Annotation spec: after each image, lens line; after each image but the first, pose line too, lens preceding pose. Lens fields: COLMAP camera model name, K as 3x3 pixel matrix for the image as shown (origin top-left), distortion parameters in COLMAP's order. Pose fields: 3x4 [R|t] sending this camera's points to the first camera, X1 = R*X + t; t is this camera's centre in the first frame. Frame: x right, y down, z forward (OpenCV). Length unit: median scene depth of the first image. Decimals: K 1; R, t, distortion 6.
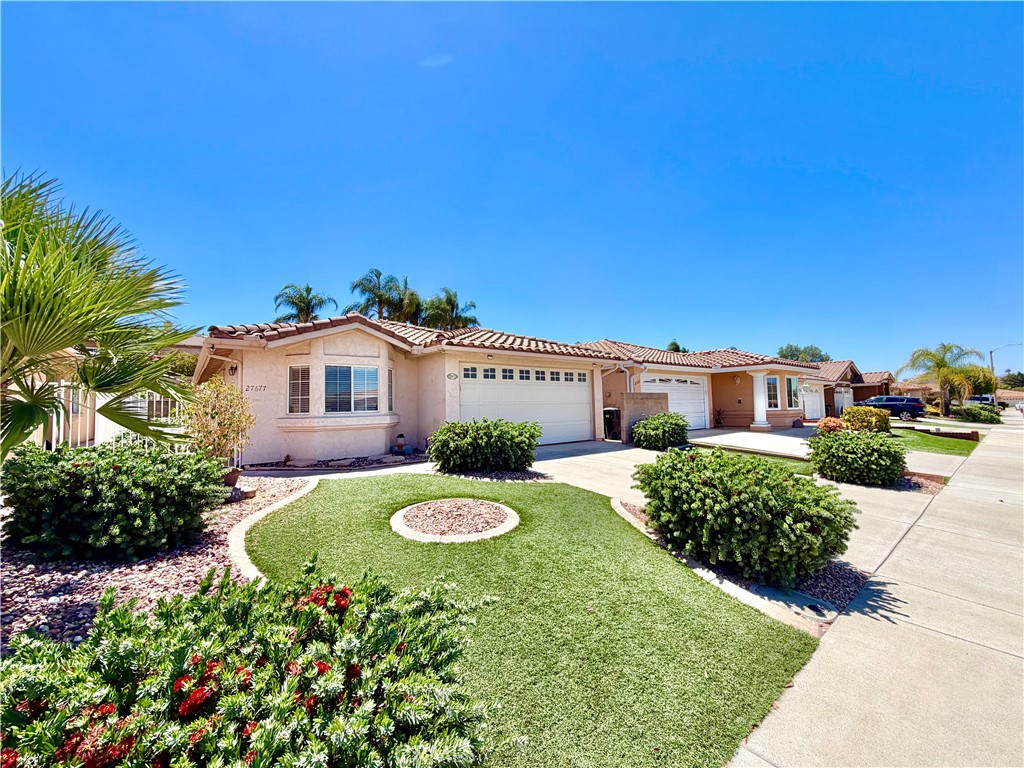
lens RADIAL K [[408.5, 0, 509.2], [0, 408.5, 386.0], [0, 0, 1]] dist [-0.001484, 0.000386]
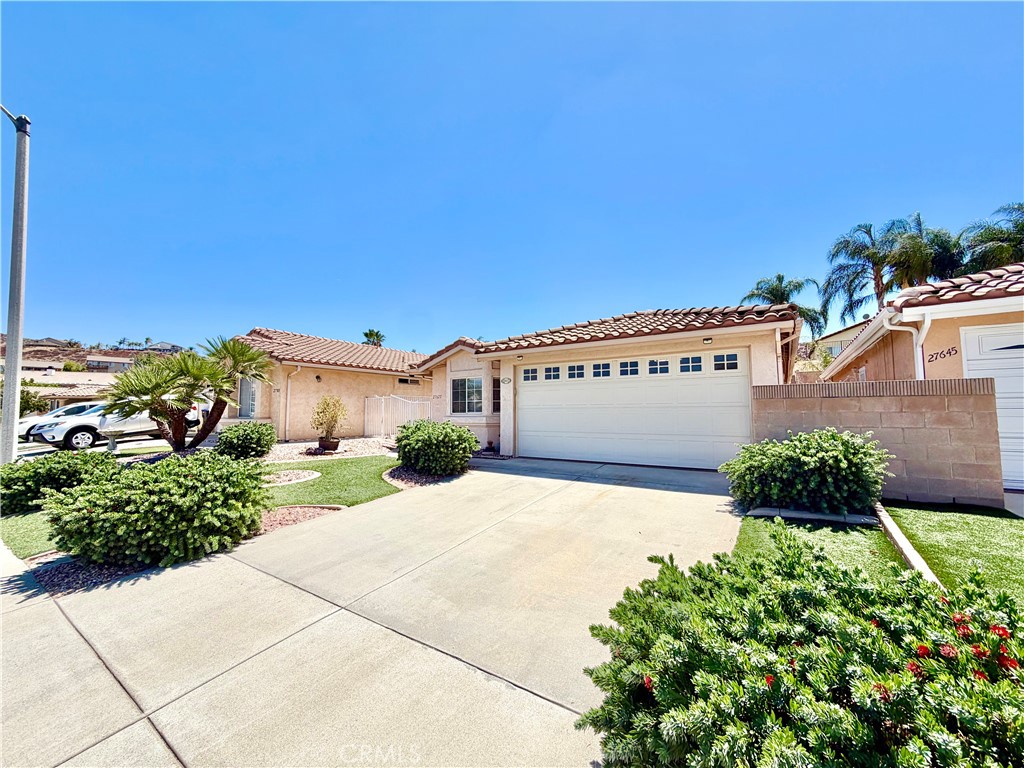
lens RADIAL K [[408.5, 0, 509.2], [0, 408.5, 386.0], [0, 0, 1]] dist [-0.001484, 0.000386]
pose [[0.290412, -0.042266, -0.955968, 0.734728], [0.046583, 0.998464, -0.029994, 0.018252], [0.955767, -0.035822, 0.291935, 0.607974]]
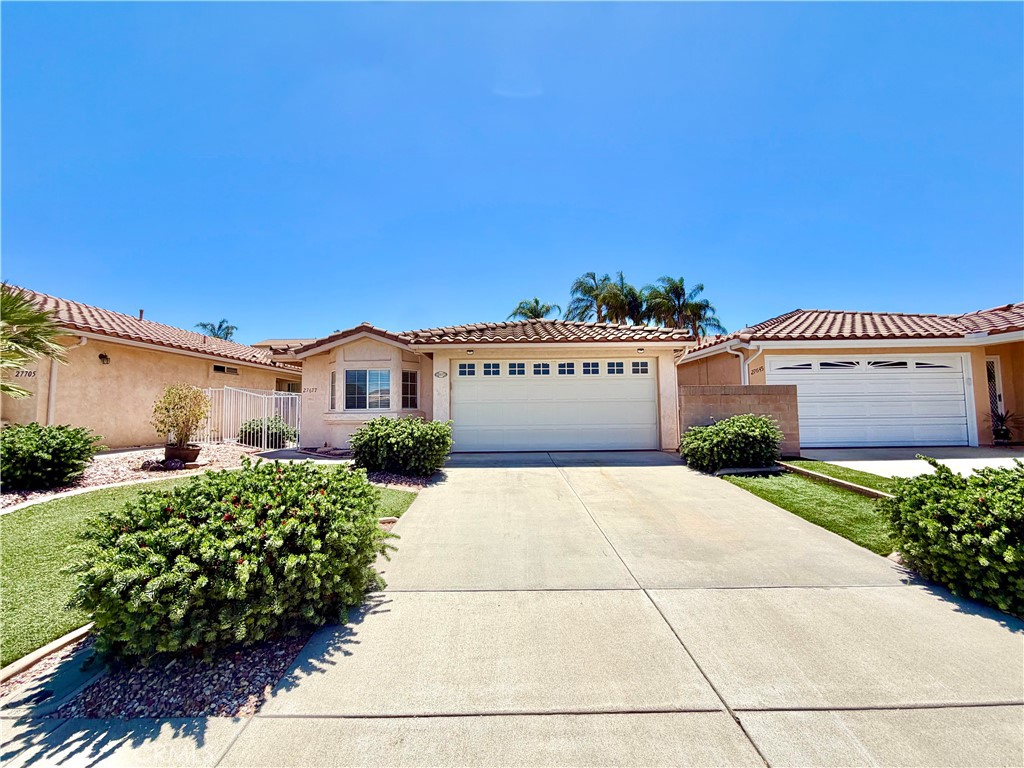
lens RADIAL K [[409.6, 0, 508.6], [0, 409.6, 378.9], [0, 0, 1]] dist [-0.000892, -0.000039]
pose [[0.784622, -0.035677, -0.618948, 0.525716], [0.026807, 0.999361, -0.023623, 0.013259], [0.619395, 0.001943, 0.785077, 0.274097]]
